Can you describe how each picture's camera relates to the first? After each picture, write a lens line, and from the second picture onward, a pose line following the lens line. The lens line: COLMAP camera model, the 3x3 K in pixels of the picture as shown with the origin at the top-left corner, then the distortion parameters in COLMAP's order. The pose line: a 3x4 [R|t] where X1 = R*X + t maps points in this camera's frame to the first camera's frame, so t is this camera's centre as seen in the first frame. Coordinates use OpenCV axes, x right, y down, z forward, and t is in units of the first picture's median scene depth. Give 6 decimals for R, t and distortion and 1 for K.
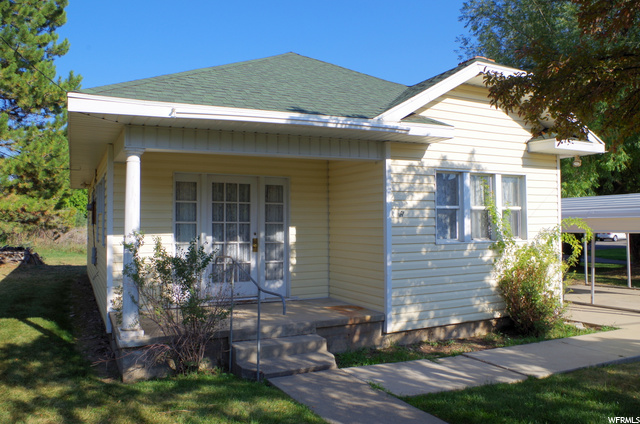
lens RADIAL K [[506.7, 0, 320.0], [0, 506.7, 212.0], [0, 0, 1]] dist [-0.055830, 0.007704]
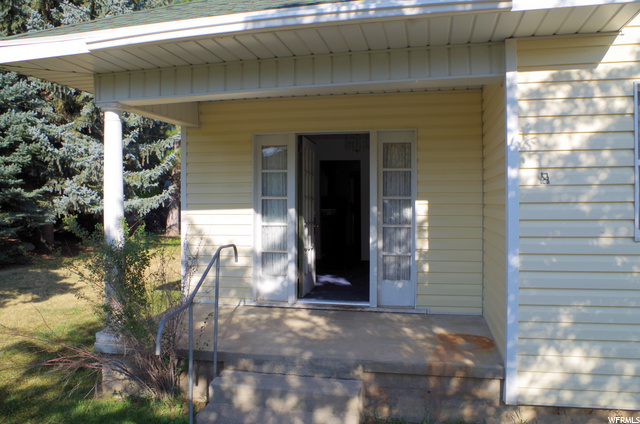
lens RADIAL K [[506.7, 0, 320.0], [0, 506.7, 212.0], [0, 0, 1]] dist [-0.055830, 0.007704]
pose [[0.784669, -0.011410, -0.619810, 0.292072], [0.025491, 0.999579, 0.013870, 0.034319], [0.619390, -0.026683, 0.784629, 0.417903]]
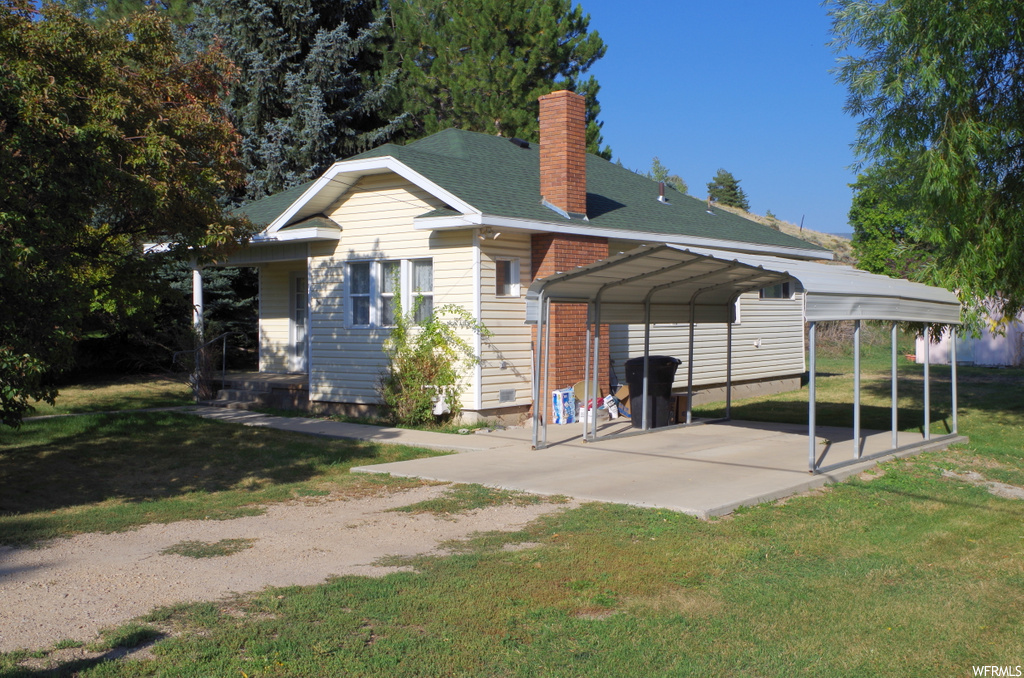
lens RADIAL K [[1067.3, 0, 512.0], [0, 1067.3, 339.0], [0, 0, 1]] dist [-0.236745, -0.001134]
pose [[0.449994, 0.008937, -0.892987, 2.482639], [0.015572, 0.999719, 0.017853, 0.049132], [0.892896, -0.021939, 0.449729, 0.275683]]
